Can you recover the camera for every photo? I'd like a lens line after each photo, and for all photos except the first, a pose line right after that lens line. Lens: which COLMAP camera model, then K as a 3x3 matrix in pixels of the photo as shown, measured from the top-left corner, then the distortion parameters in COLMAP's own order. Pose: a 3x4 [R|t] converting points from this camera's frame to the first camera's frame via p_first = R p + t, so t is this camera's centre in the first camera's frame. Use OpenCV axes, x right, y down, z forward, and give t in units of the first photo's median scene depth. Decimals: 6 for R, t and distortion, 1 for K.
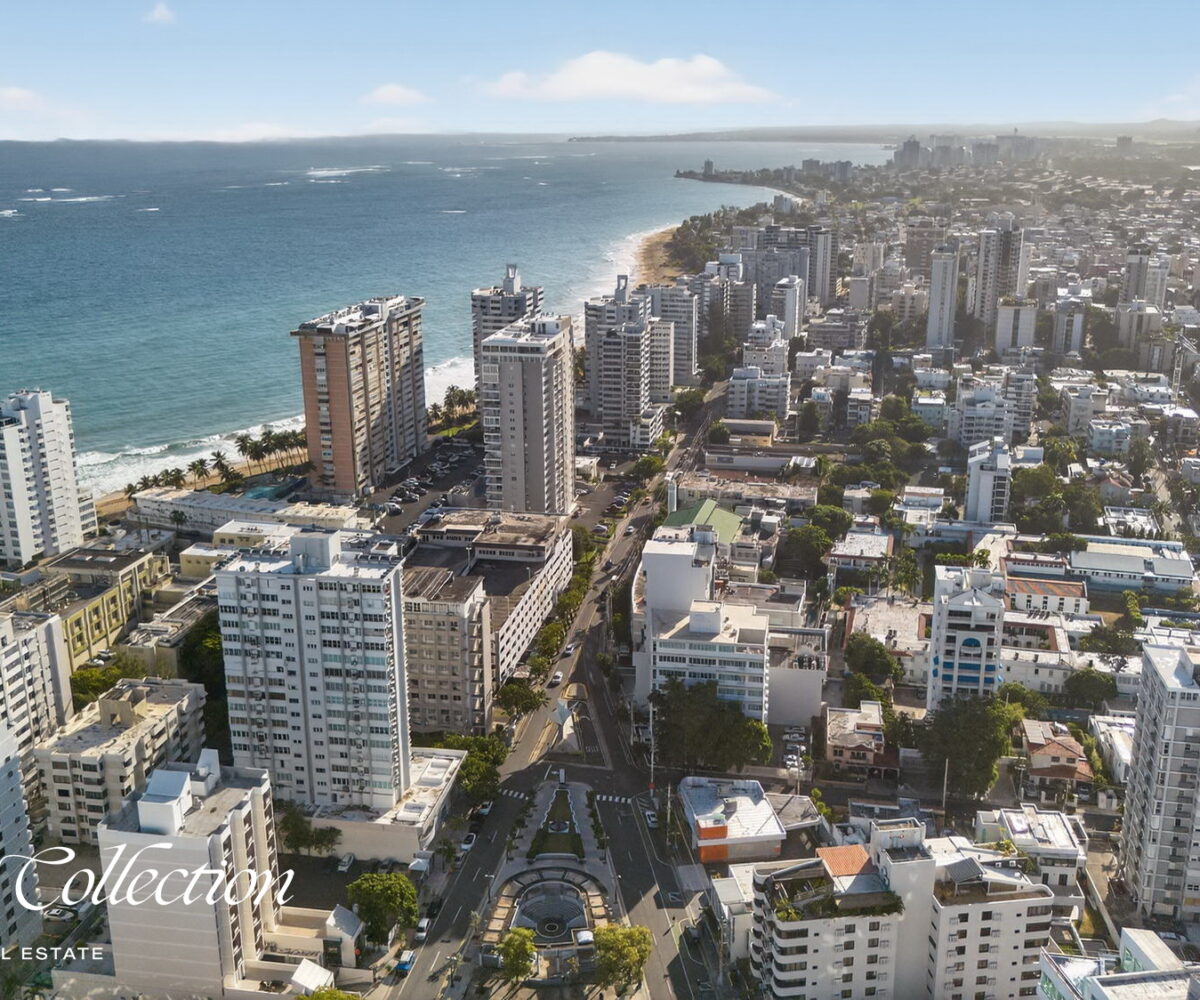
lens RADIAL K [[1261.7, 0, 605.8], [0, 1261.7, 503.2], [0, 0, 1]] dist [0.026241, 0.000000]
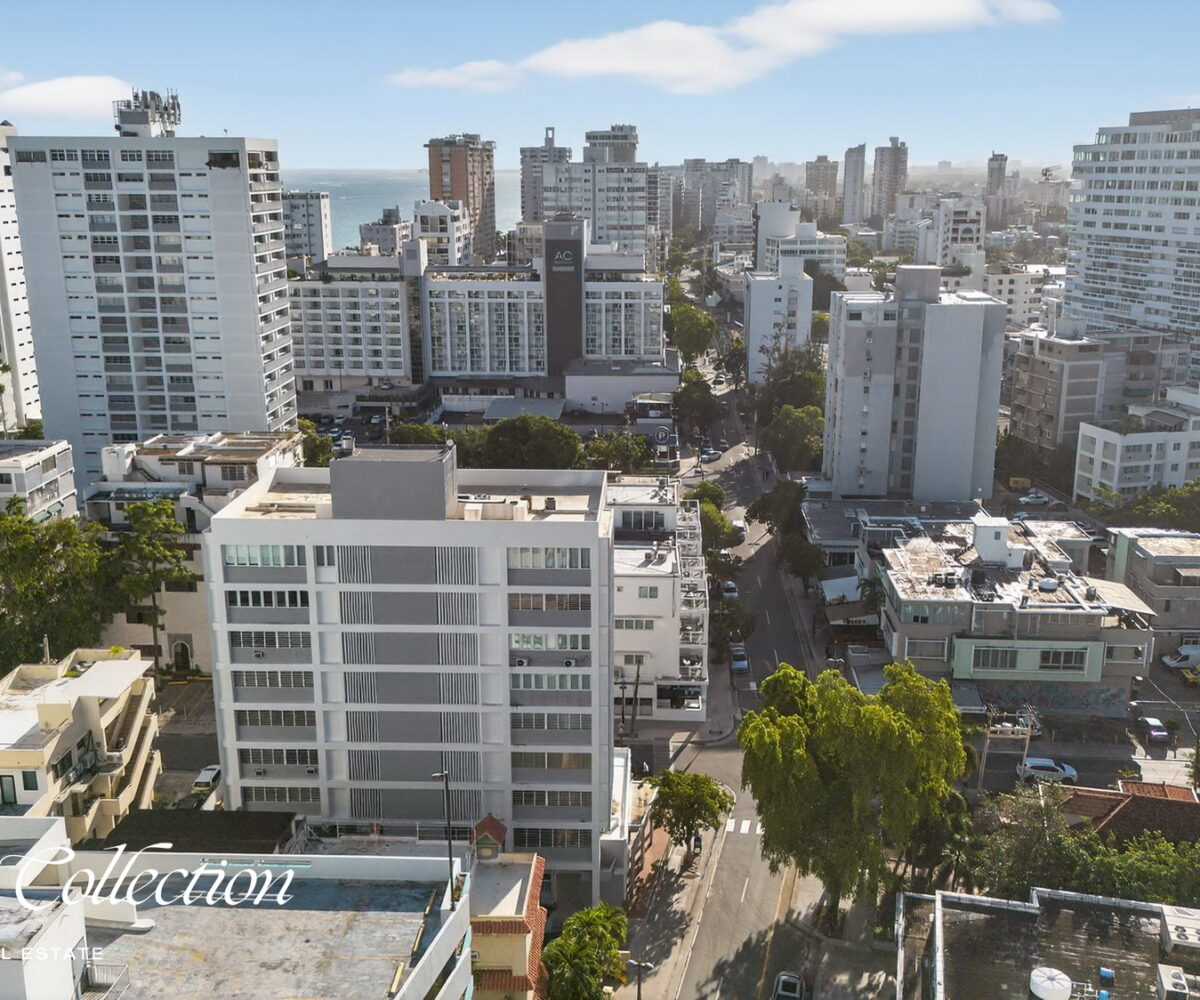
lens RADIAL K [[1261.7, 0, 616.7], [0, 1261.7, 510.3], [0, 0, 1]] dist [0.026241, 0.000000]
pose [[0.991240, -0.038523, 0.126332, -0.436658], [0.041482, 0.998921, -0.020878, 0.544764], [-0.125391, 0.025935, 0.991768, -0.652885]]
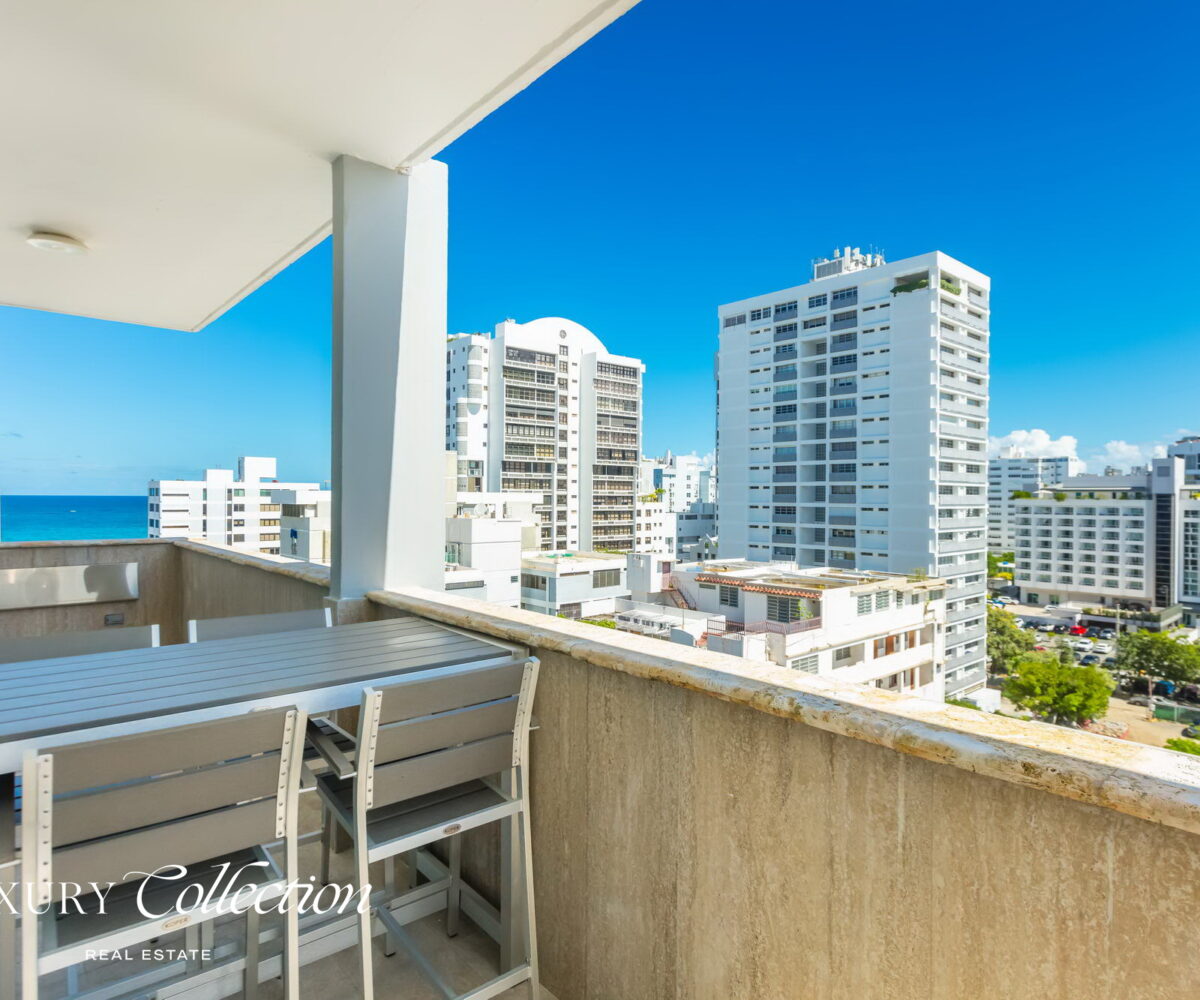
lens RADIAL K [[715.3, 0, 602.4], [0, 715.3, 497.7], [0, 0, 1]] dist [0.002831, -0.001256]
pose [[0.775965, 0.003203, -0.630768, -0.453852], [-0.184487, 0.957413, -0.222092, 0.531176], [0.603194, 0.288704, 0.743510, -0.231928]]
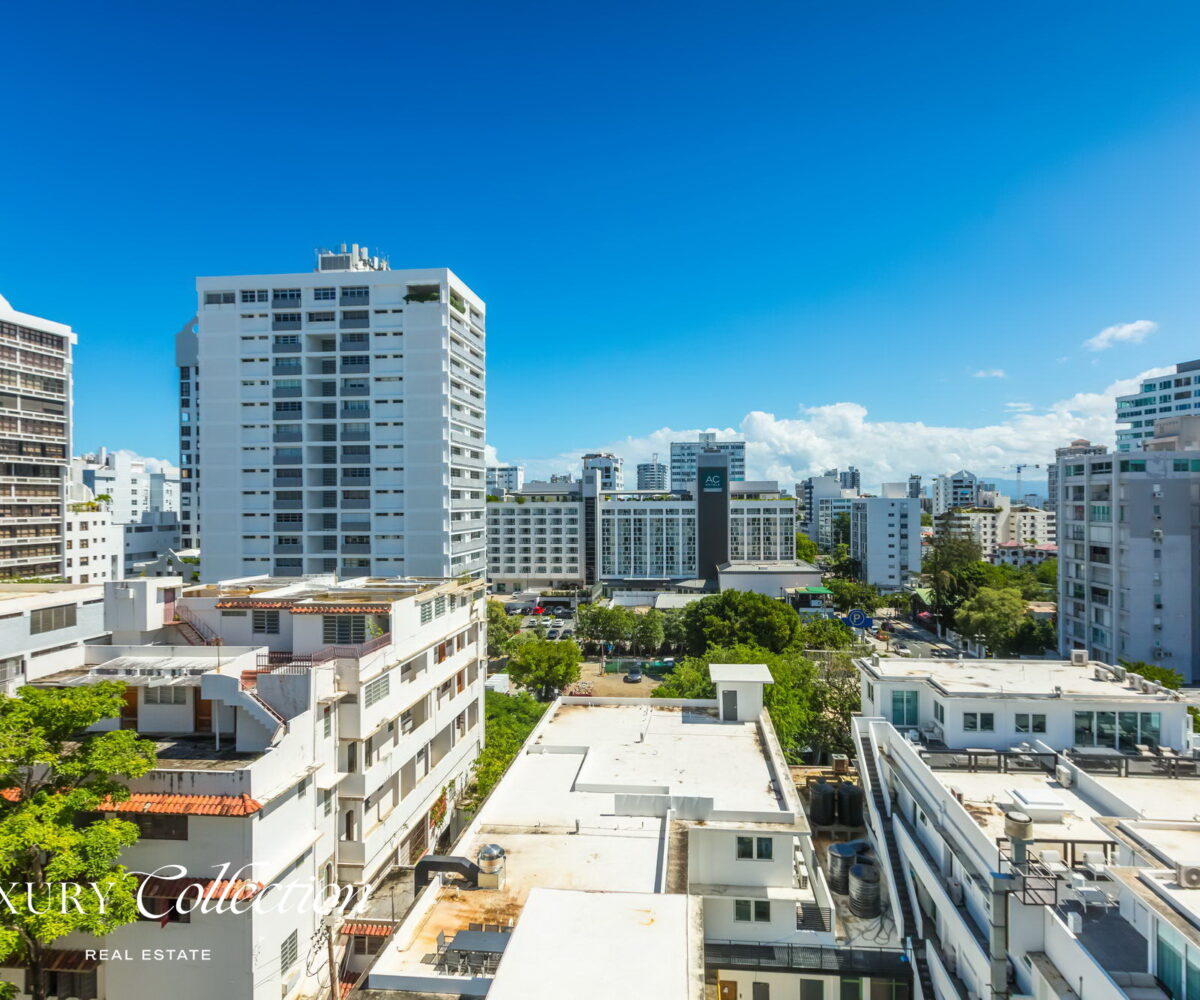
lens RADIAL K [[692.6, 0, 633.2], [0, 692.6, 504.9], [0, 0, 1]] dist [0.000005, 0.004829]
pose [[0.996852, -0.009370, 0.078731, -0.481940], [0.031190, 0.959275, -0.280746, 0.528171], [-0.072895, 0.282317, 0.956548, -0.221654]]
